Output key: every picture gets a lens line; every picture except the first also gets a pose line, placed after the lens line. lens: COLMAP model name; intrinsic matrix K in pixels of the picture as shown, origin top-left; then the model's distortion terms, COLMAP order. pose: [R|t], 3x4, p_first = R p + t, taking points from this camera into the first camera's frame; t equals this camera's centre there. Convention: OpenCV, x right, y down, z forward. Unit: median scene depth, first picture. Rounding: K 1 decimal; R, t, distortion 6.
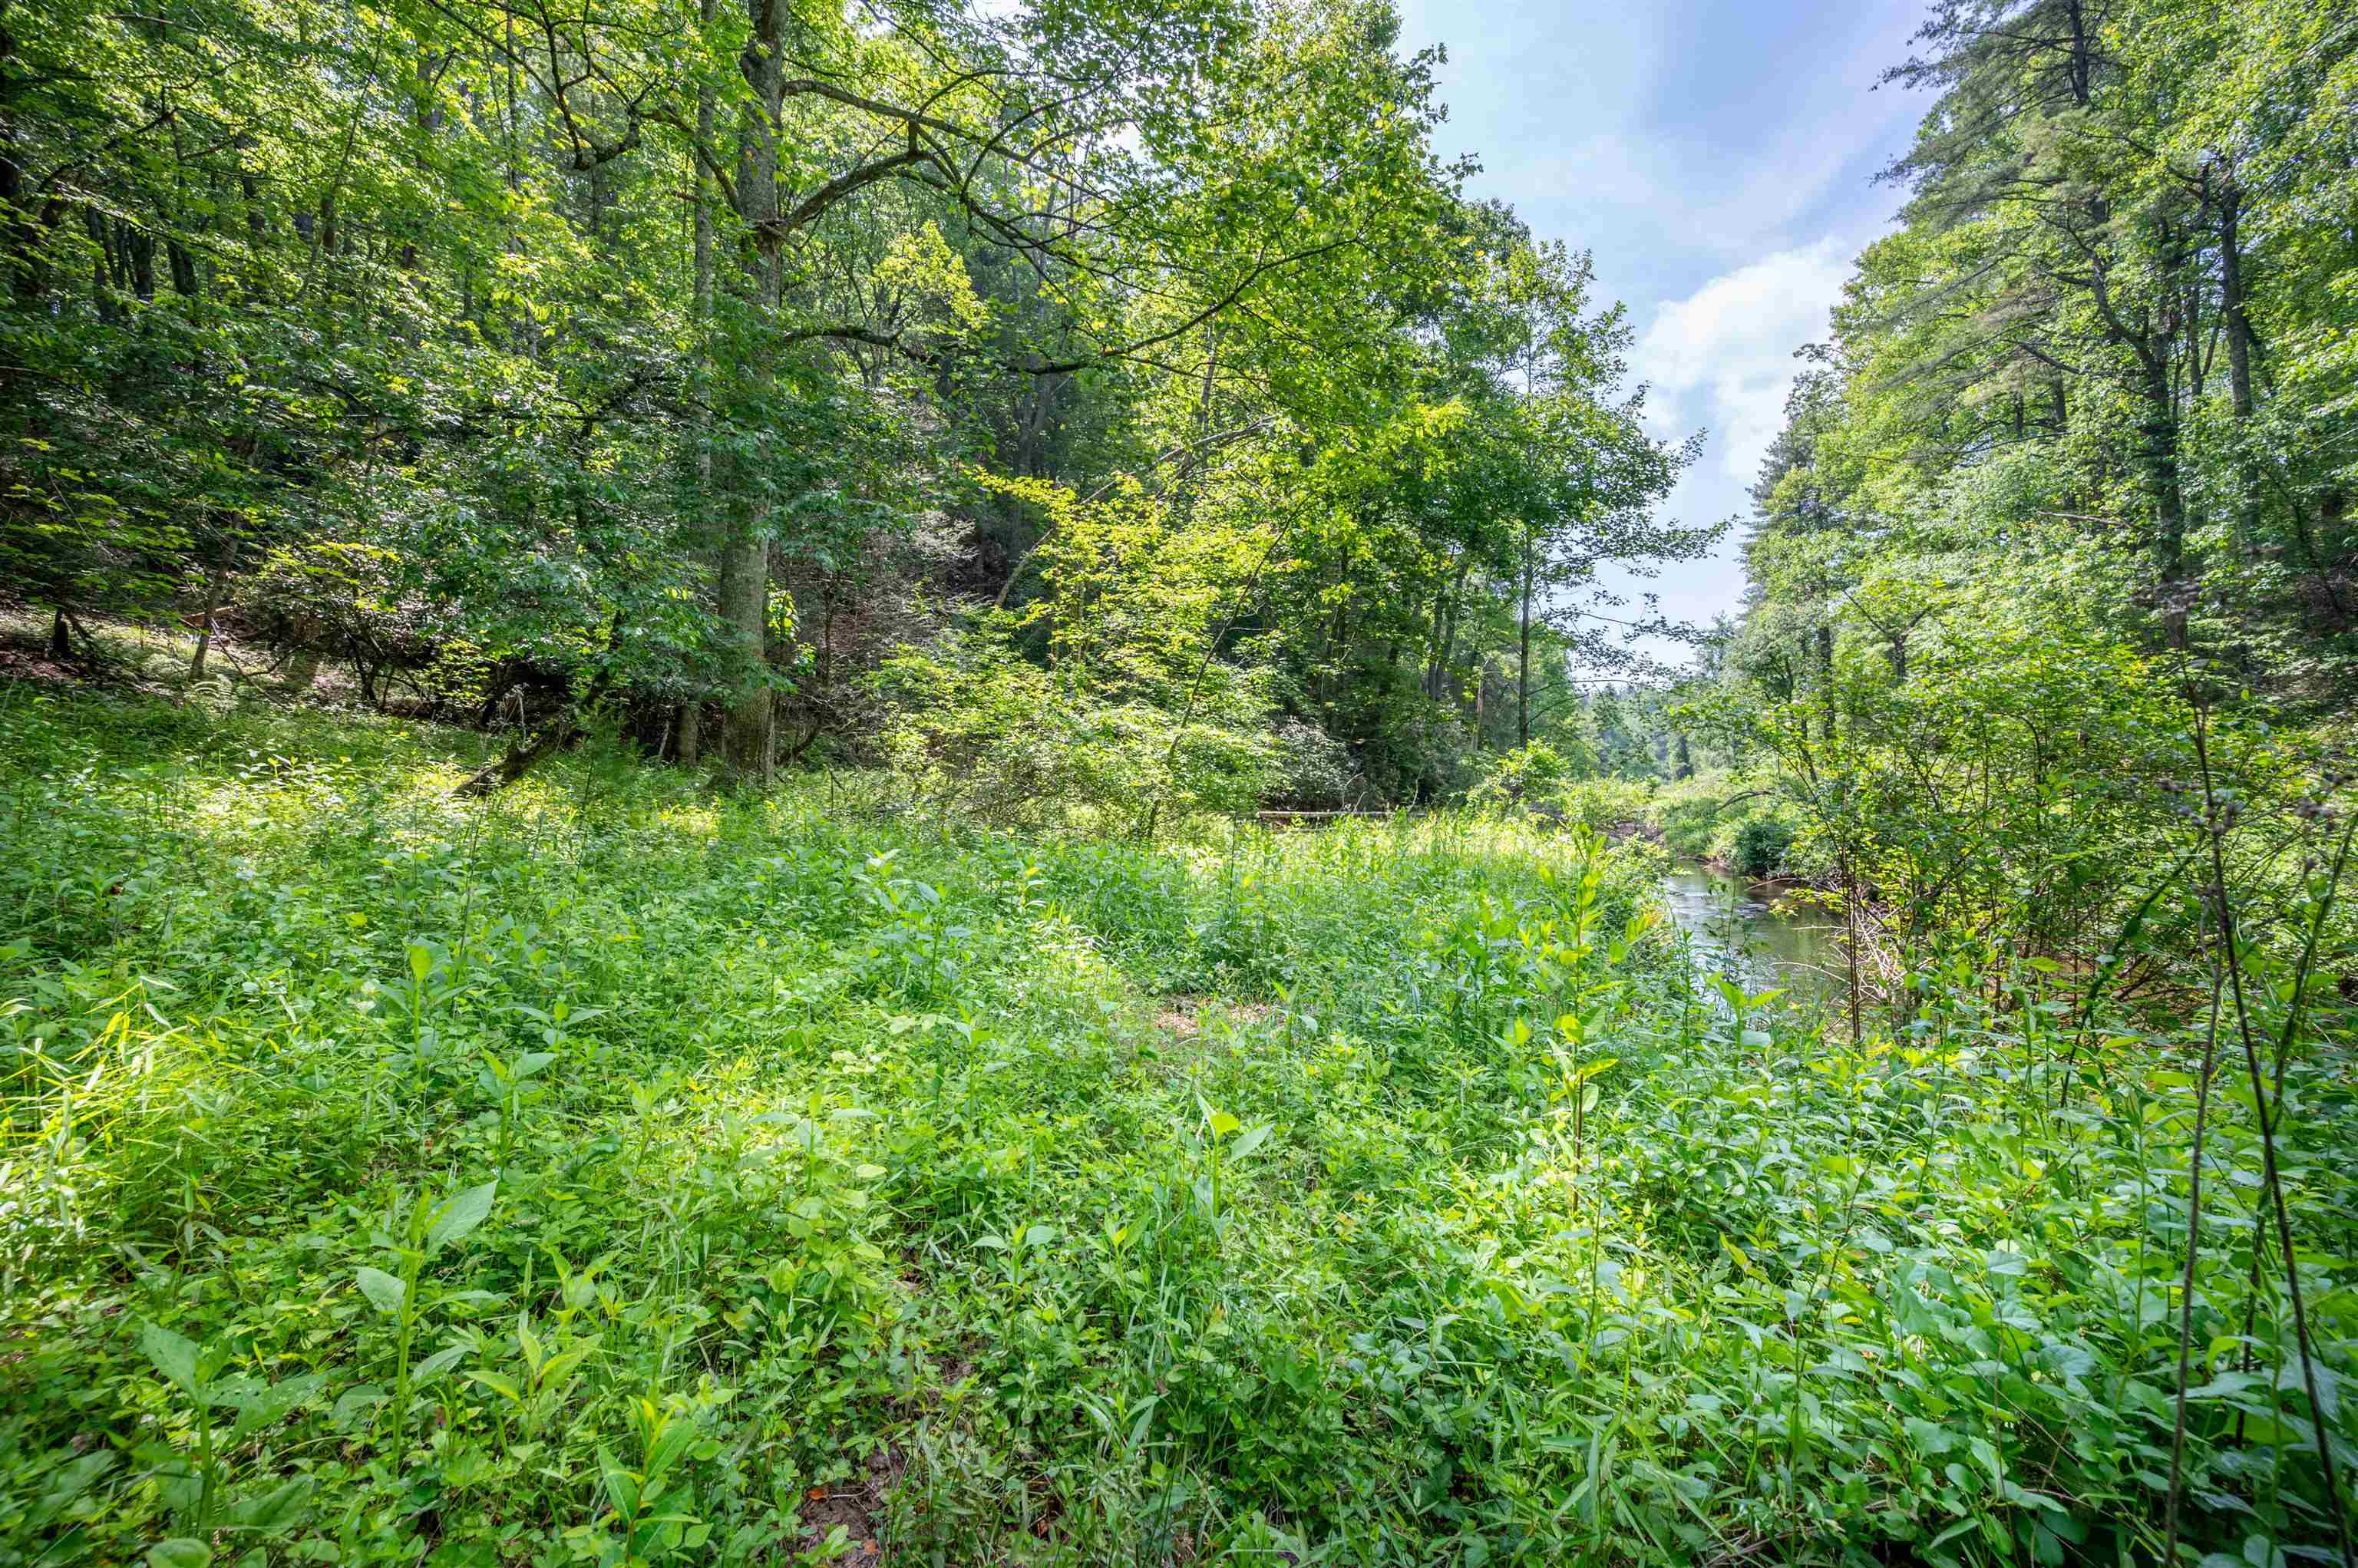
lens RADIAL K [[924.0, 0, 1179.0], [0, 924.0, 784.0], [0, 0, 1]] dist [-0.002095, 0.000000]
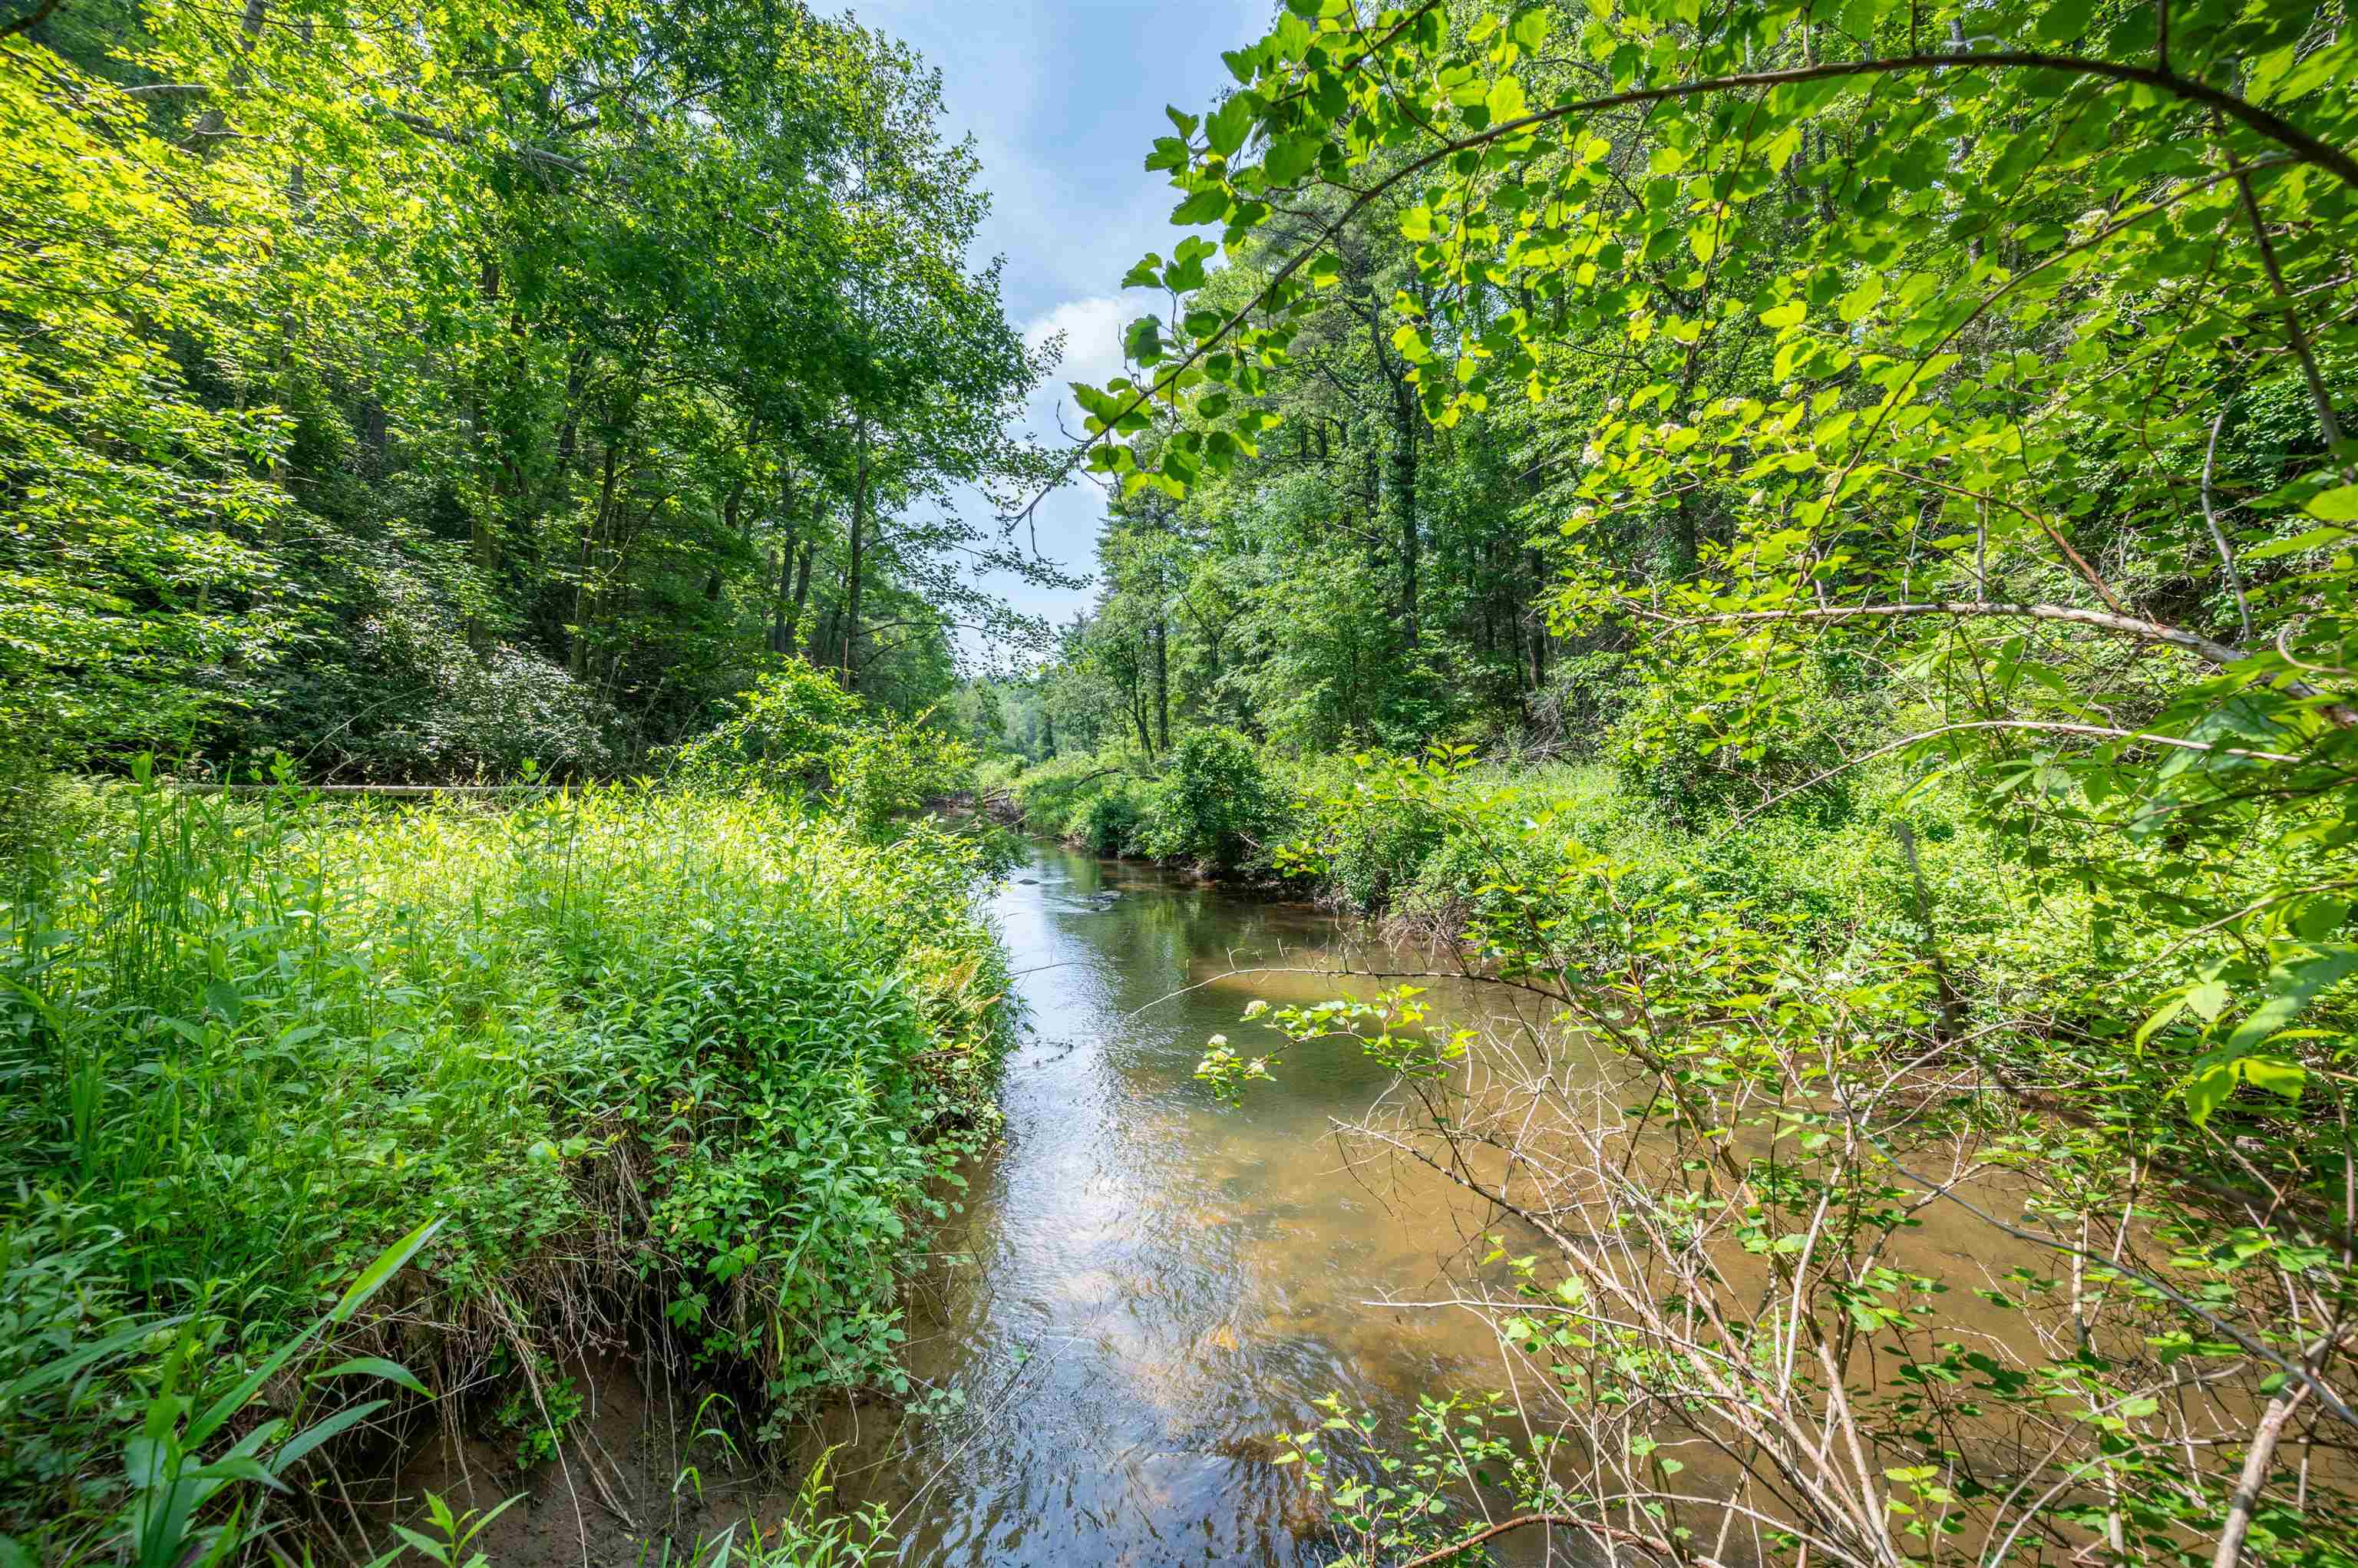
lens RADIAL K [[924.0, 0, 1179.0], [0, 924.0, 784.0], [0, 0, 1]] dist [-0.002095, 0.000000]
pose [[0.802100, 0.002139, 0.597186, 0.107311], [-0.015056, 0.999748, 0.016641, 0.008410], [-0.597000, -0.022339, 0.801930, 0.182095]]
